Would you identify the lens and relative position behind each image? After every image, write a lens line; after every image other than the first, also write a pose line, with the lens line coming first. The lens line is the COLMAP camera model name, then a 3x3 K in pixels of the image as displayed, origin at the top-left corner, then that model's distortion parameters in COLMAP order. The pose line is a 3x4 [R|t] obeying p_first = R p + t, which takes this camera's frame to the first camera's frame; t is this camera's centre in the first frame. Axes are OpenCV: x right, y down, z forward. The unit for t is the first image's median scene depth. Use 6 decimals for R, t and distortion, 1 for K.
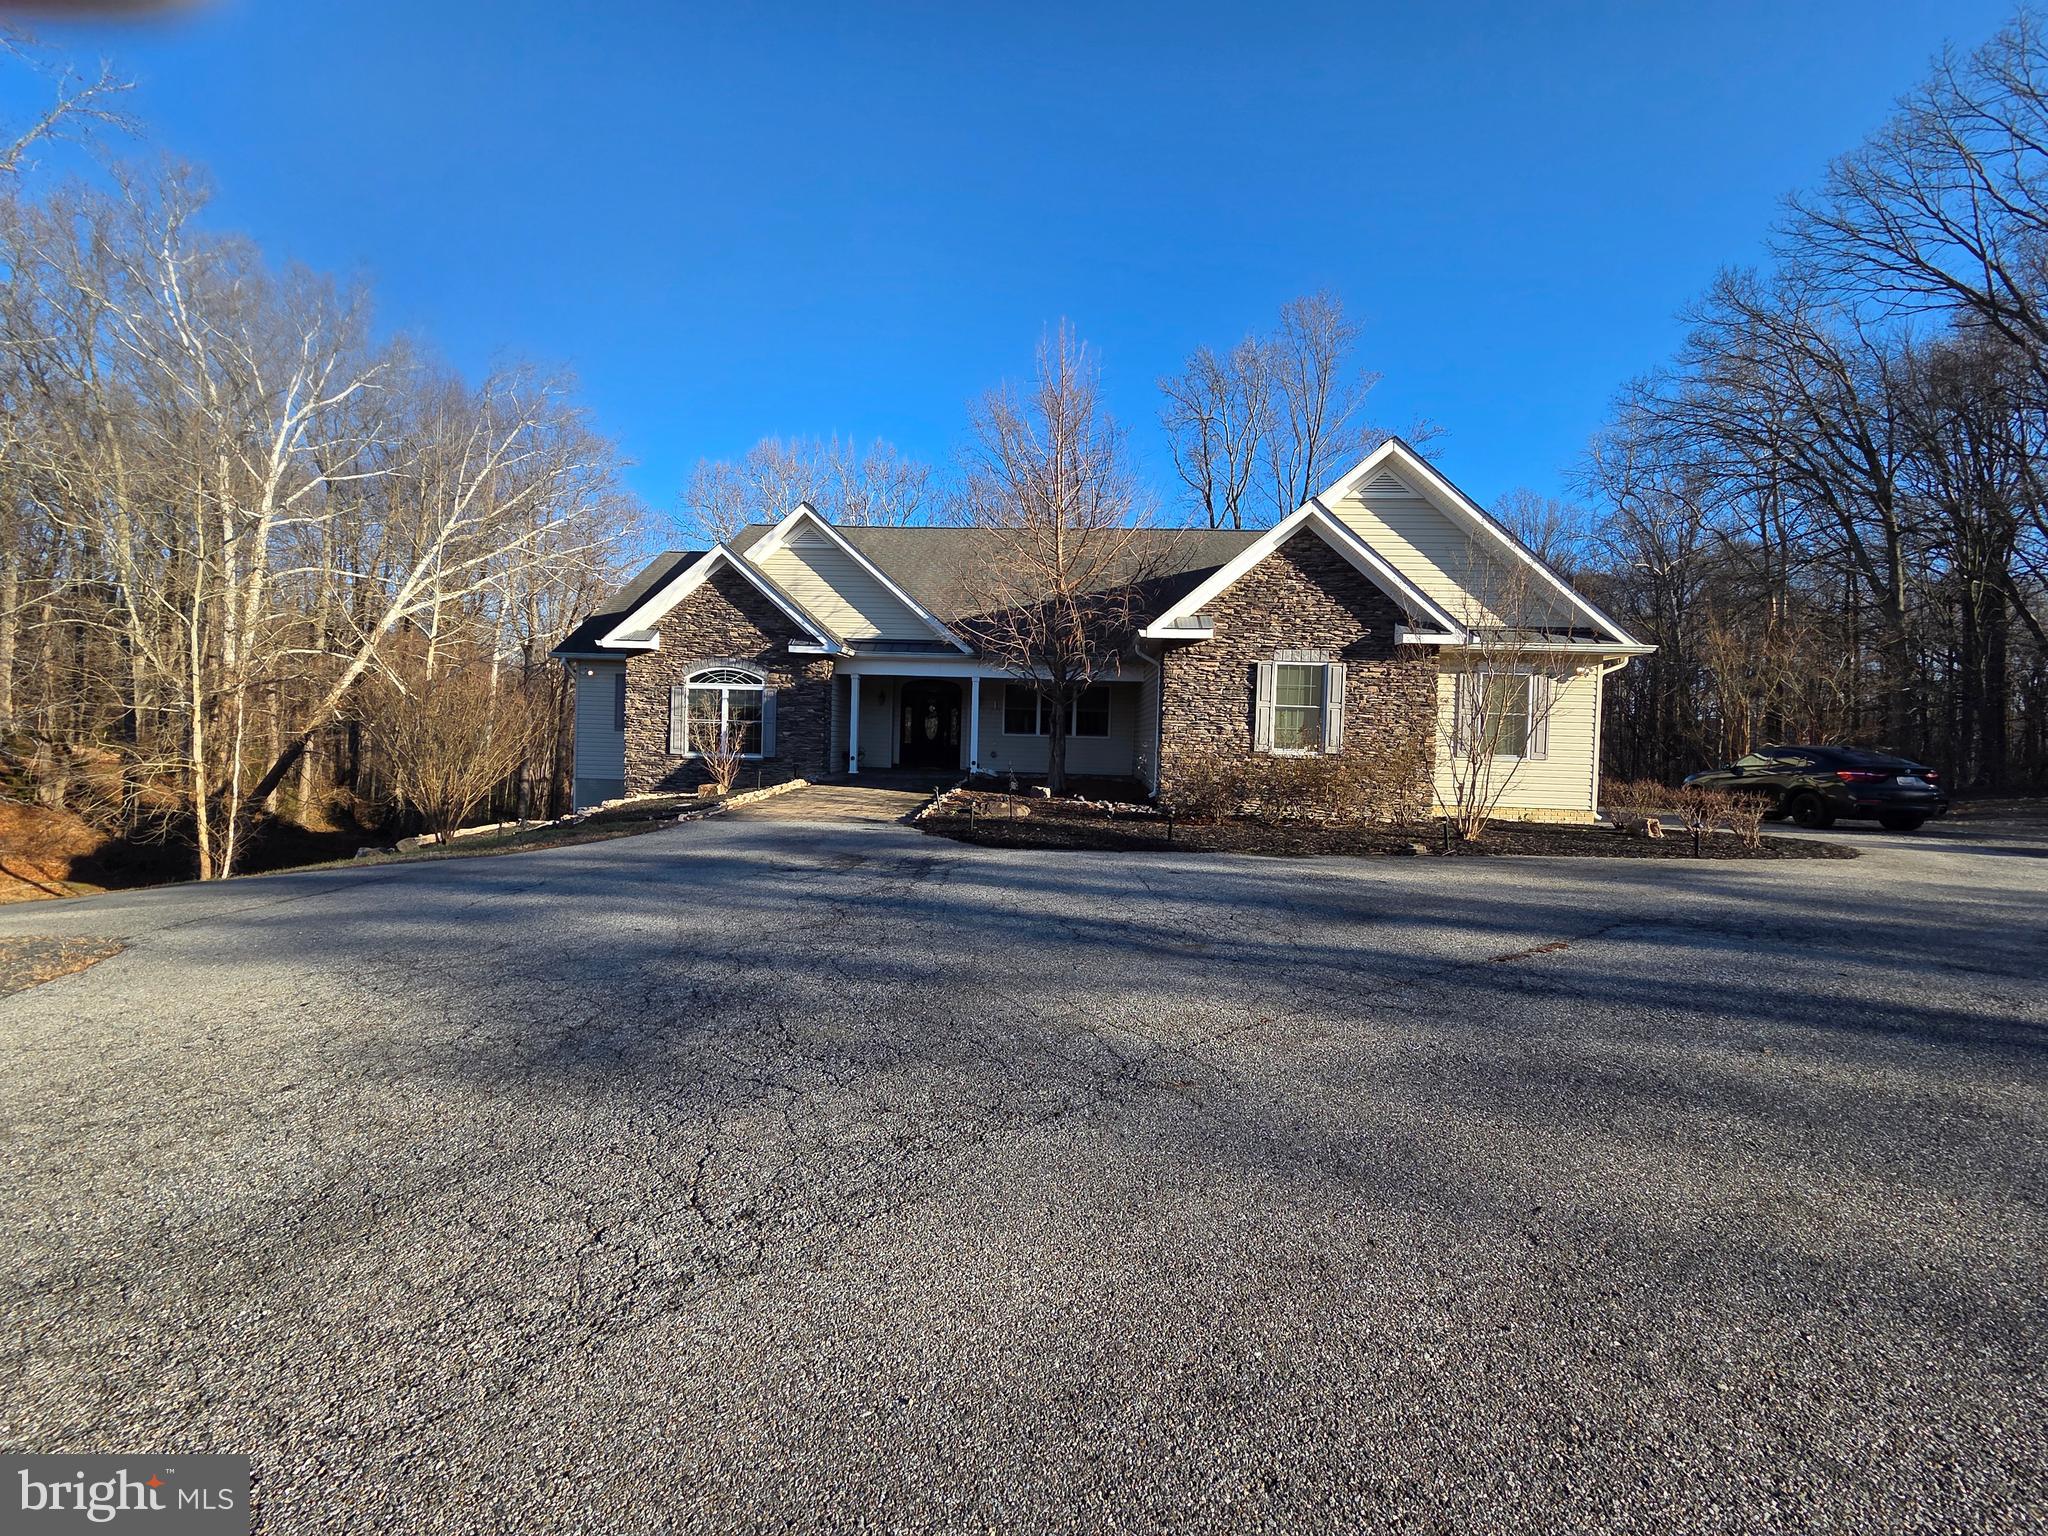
lens RADIAL K [[845.2, 0, 1010.6], [0, 845.2, 772.1], [0, 0, 1]] dist [-0.000335, 0.000194]
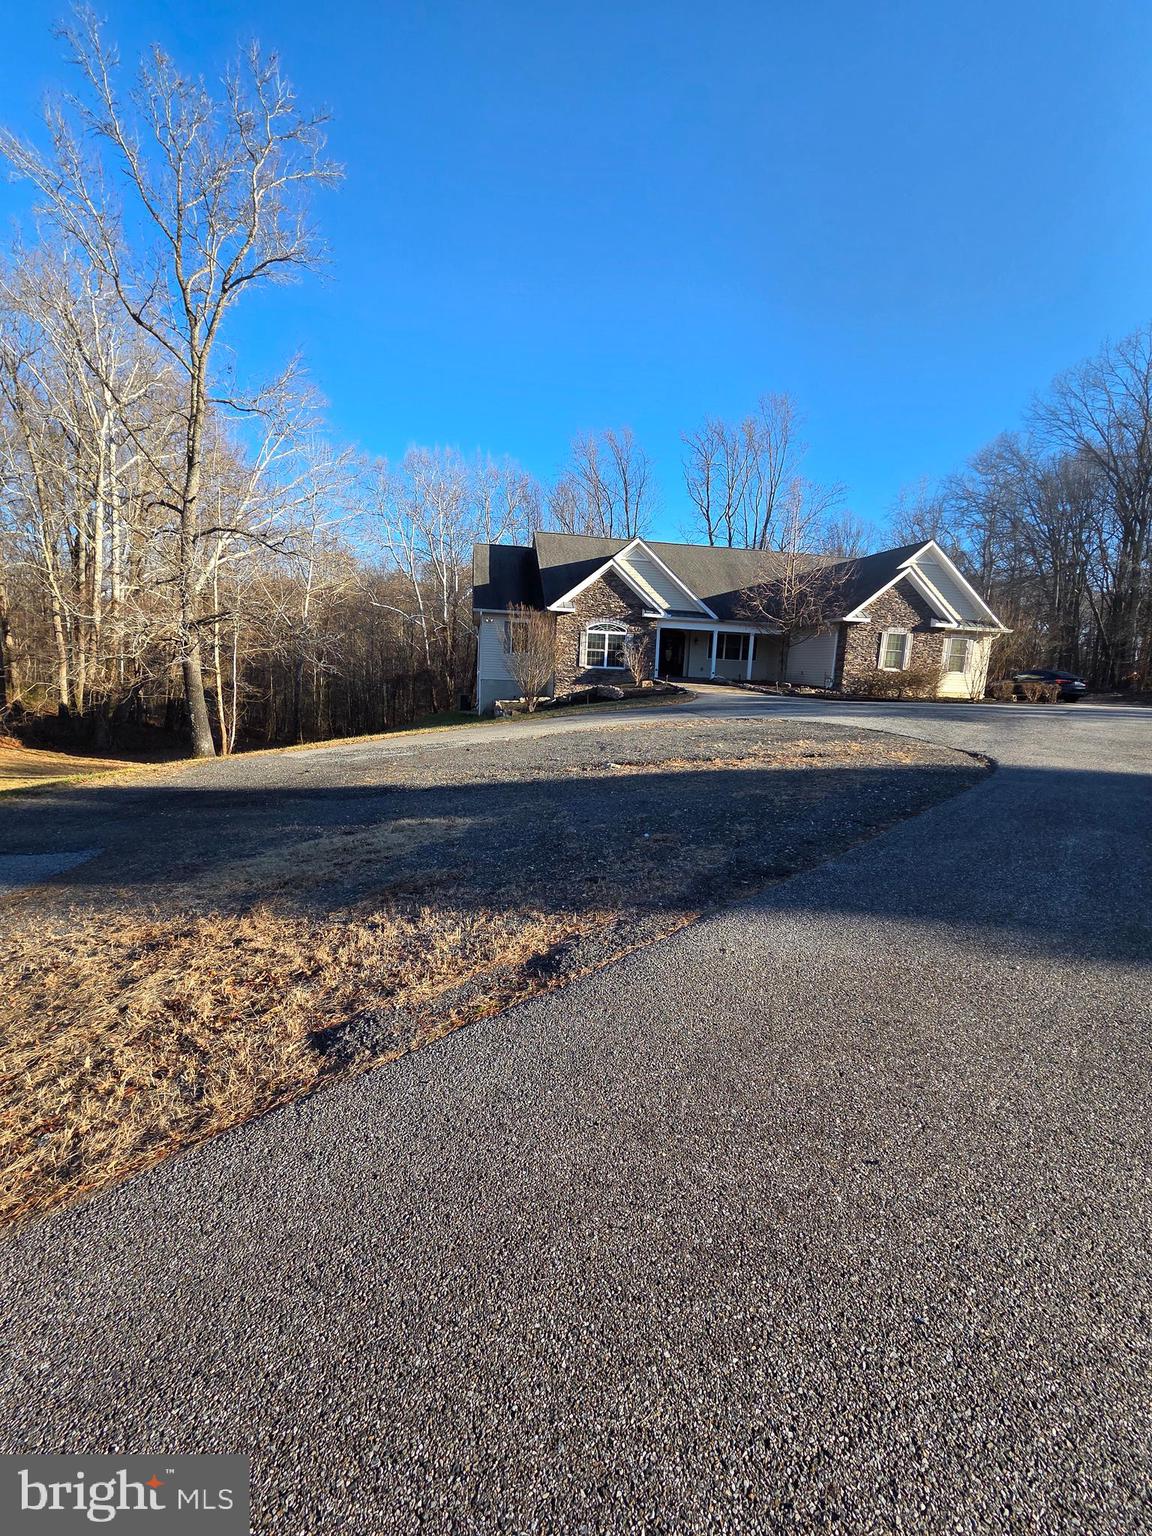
lens RADIAL K [[633.9, 0, 587.4], [0, 633.9, 769.9], [0, 0, 1]] dist [-0.000335, 0.000194]
pose [[0.969733, -0.025220, 0.242862, -0.910796], [-0.007601, 0.991051, 0.133269, 0.025734], [-0.244050, -0.131082, 0.960863, -0.563410]]
